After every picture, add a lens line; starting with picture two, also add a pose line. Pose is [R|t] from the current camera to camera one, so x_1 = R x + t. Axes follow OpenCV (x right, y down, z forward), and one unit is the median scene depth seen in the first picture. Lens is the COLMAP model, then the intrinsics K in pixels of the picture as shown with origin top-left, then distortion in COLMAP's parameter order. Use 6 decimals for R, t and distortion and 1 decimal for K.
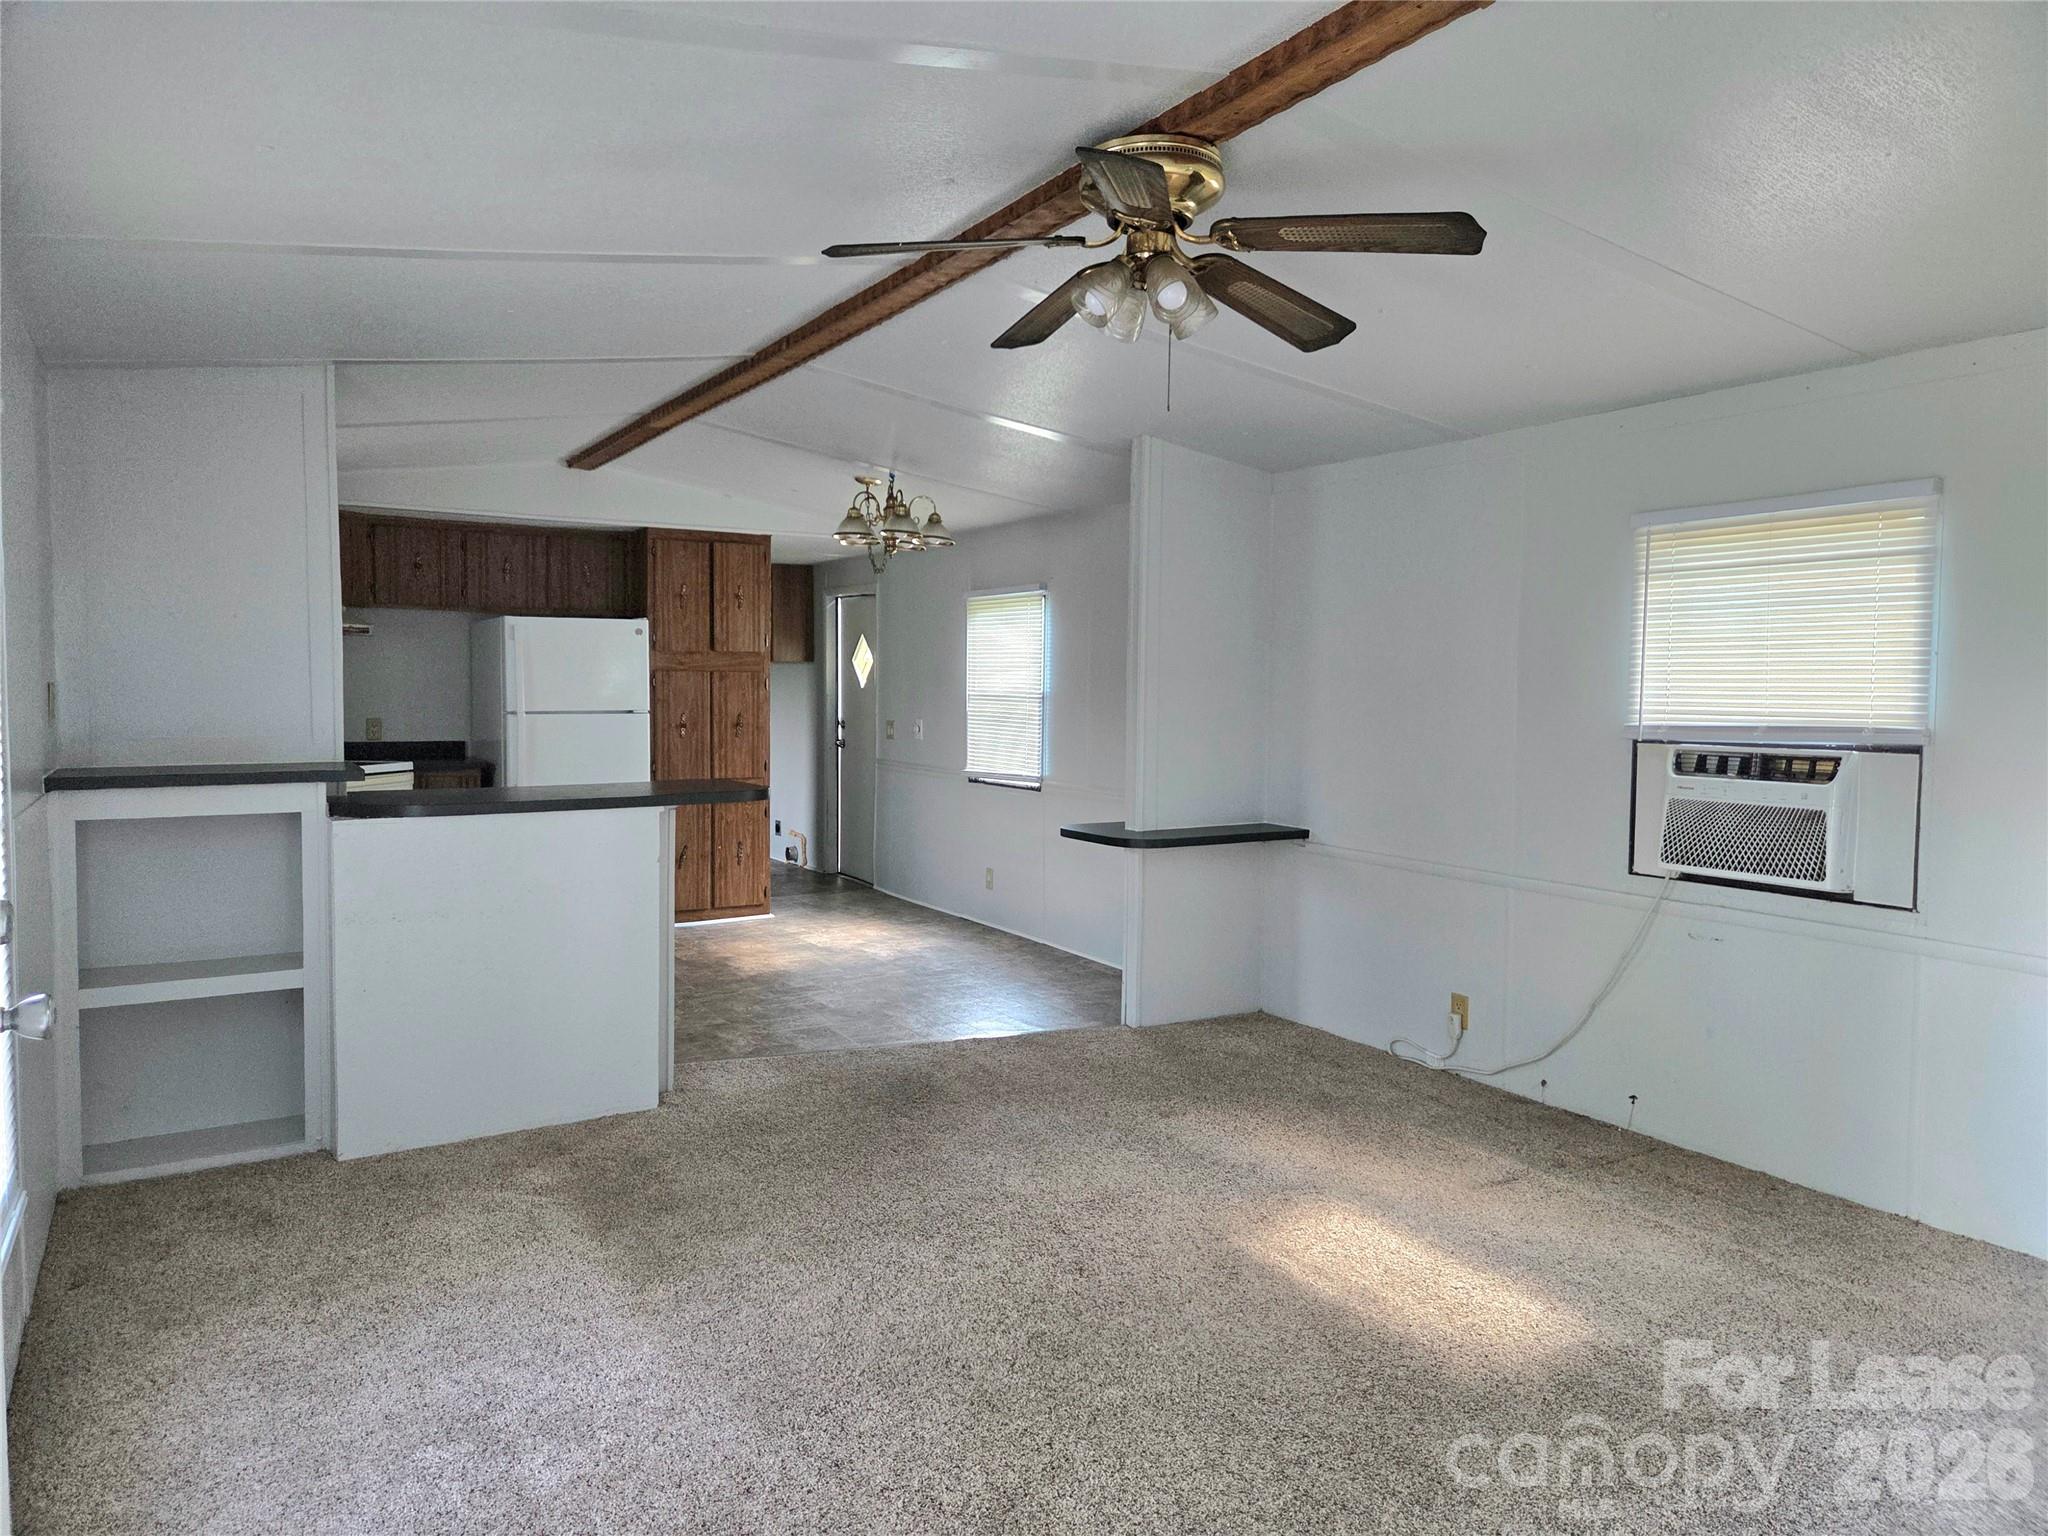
lens RADIAL K [[1357.8, 0, 1024.0], [0, 1357.8, 768.0], [0, 0, 1]] dist [0.058670, -0.001871]
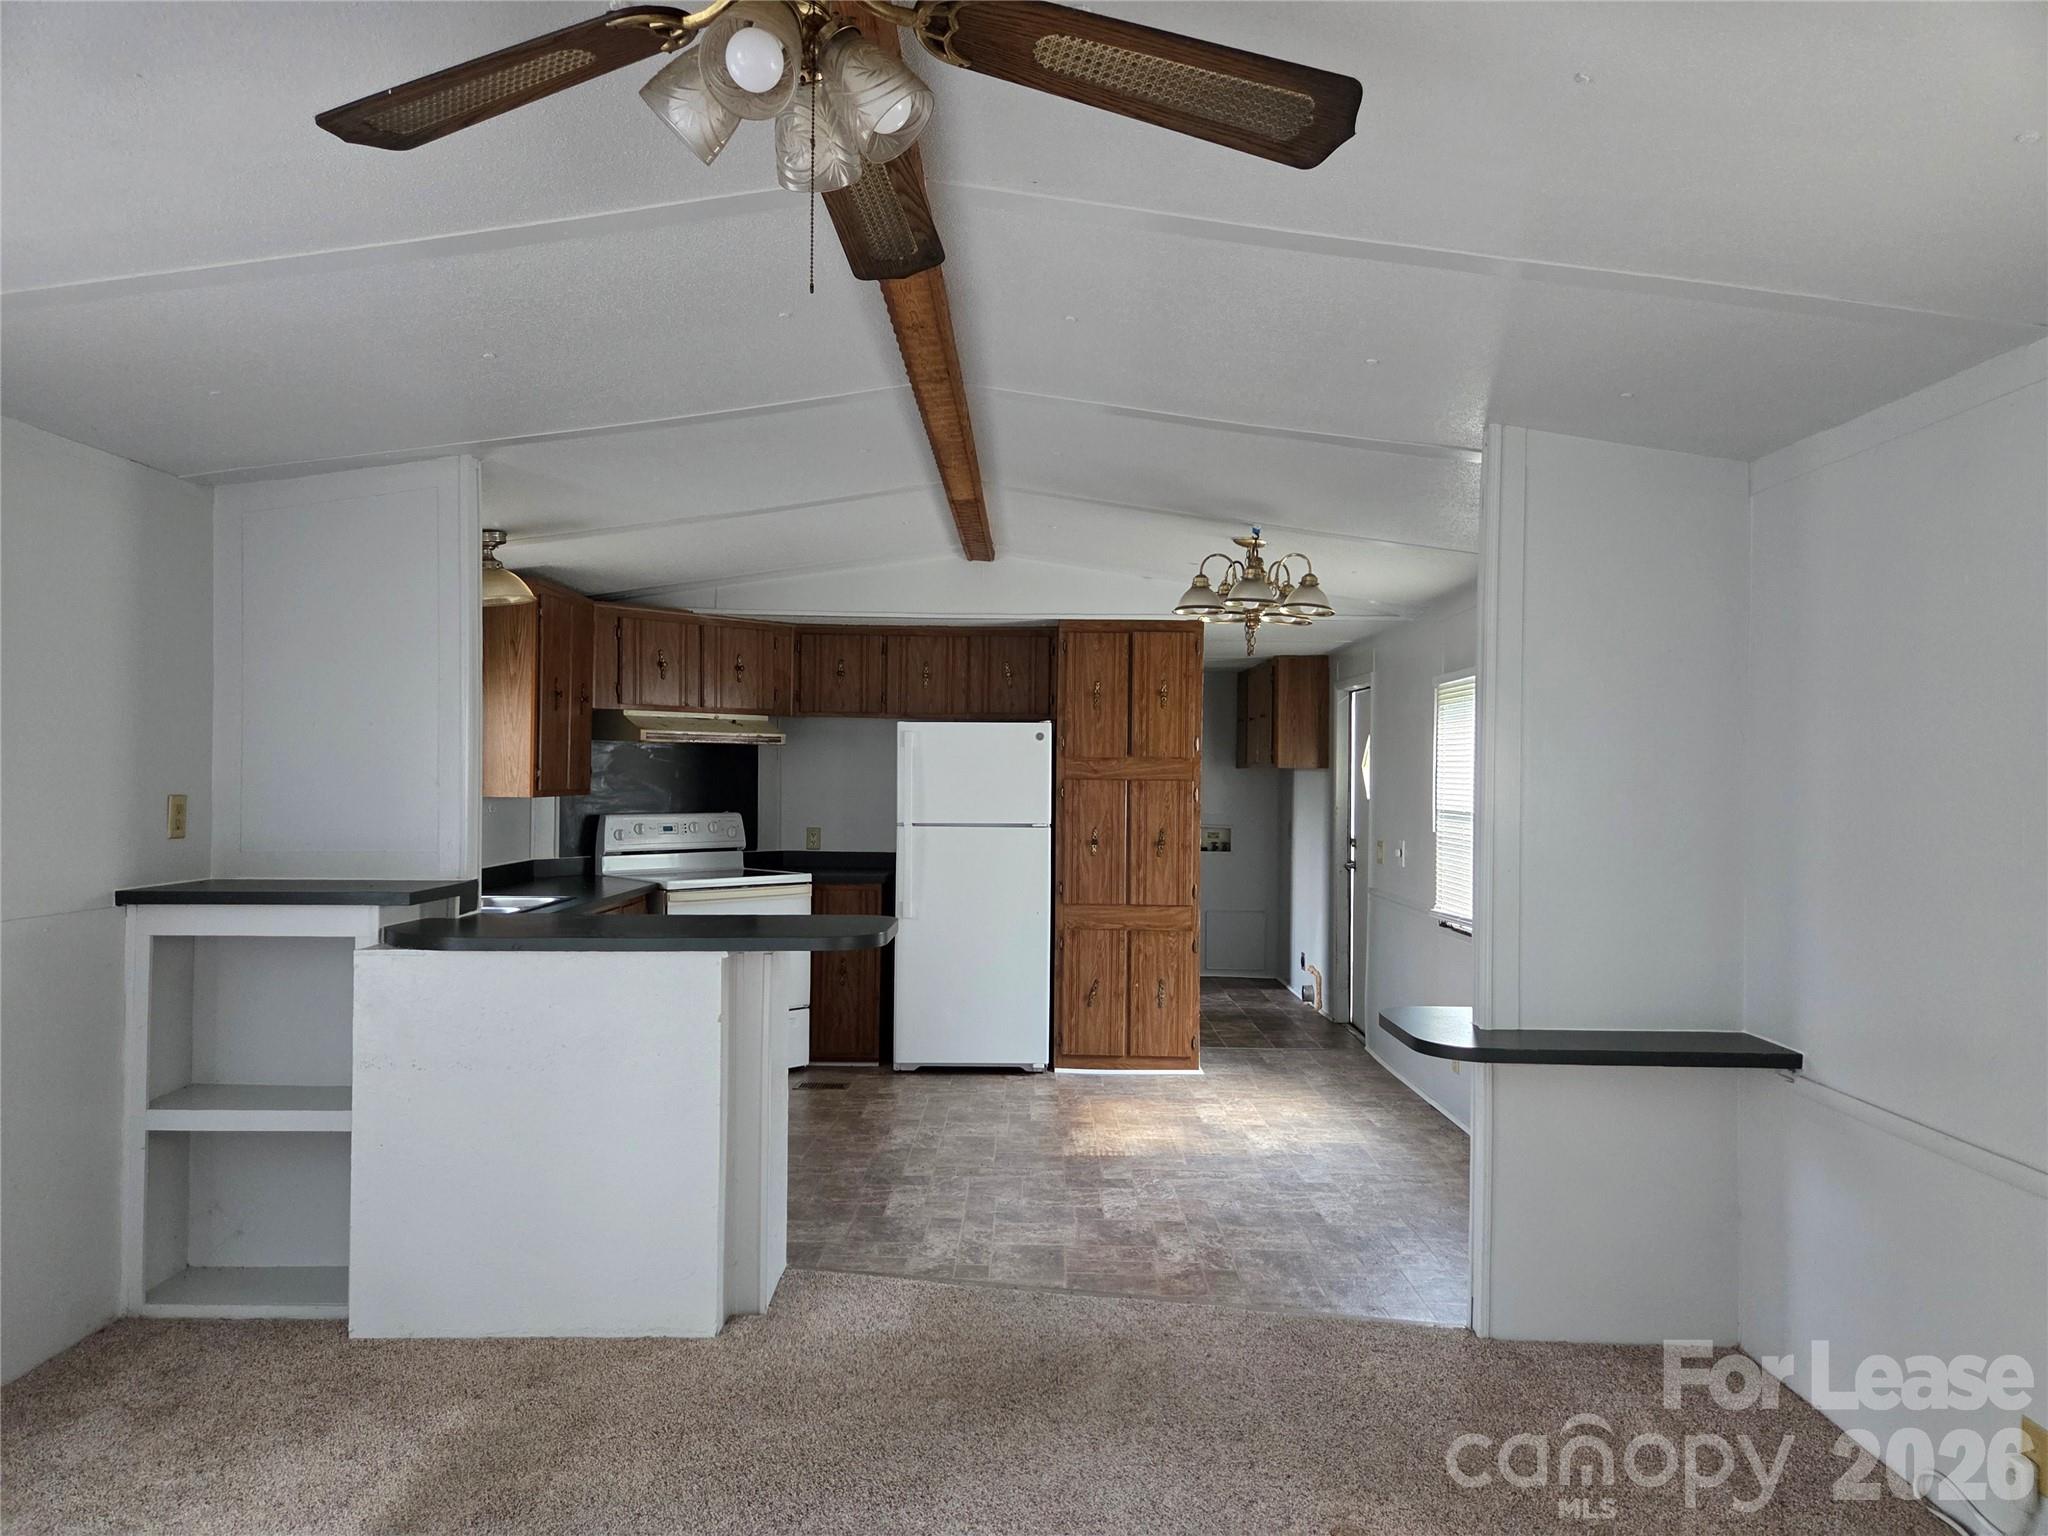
lens RADIAL K [[1371.4, 0, 1032.1], [0, 1371.4, 789.4], [0, 0, 1]] dist [0.111768, -0.103784]
pose [[0.853095, 0.004697, -0.521735, 0.180219], [-0.037322, 0.997947, -0.052041, -0.017890], [0.520420, 0.063868, 0.851519, 0.233074]]
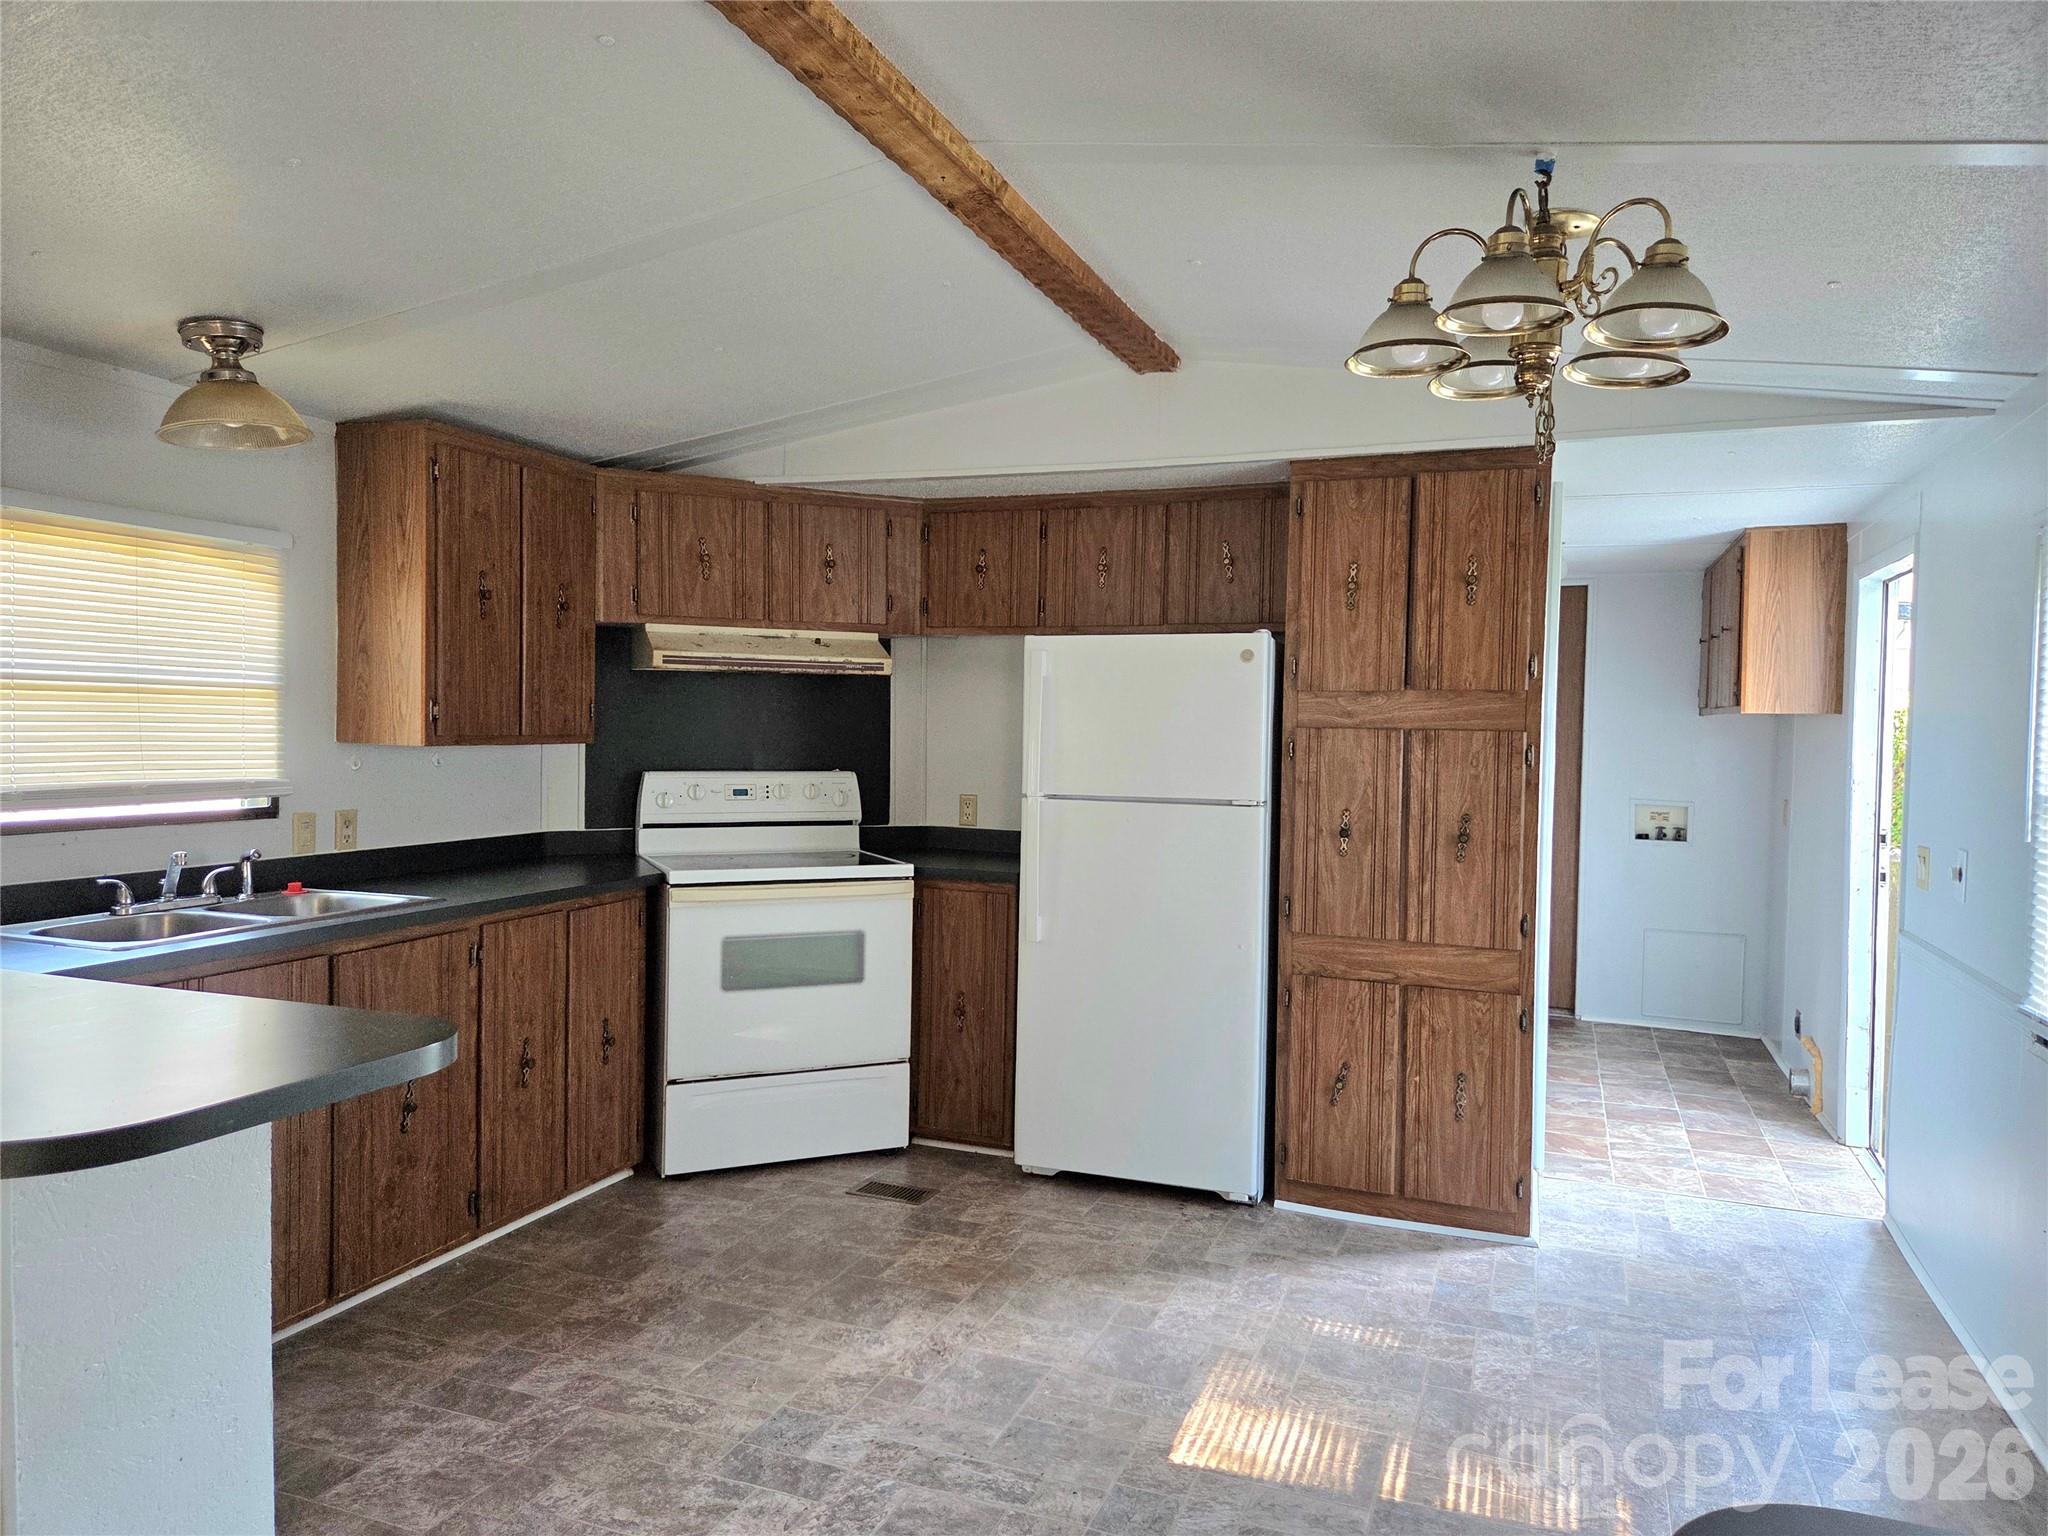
lens RADIAL K [[1357.8, 0, 1024.0], [0, 1357.8, 768.0], [0, 0, 1]] dist [0.058670, -0.001871]
pose [[0.605461, 0.027527, -0.795399, 0.092866], [-0.065422, 0.997741, -0.015270, -0.040974], [0.793182, 0.061282, 0.605894, 0.600966]]
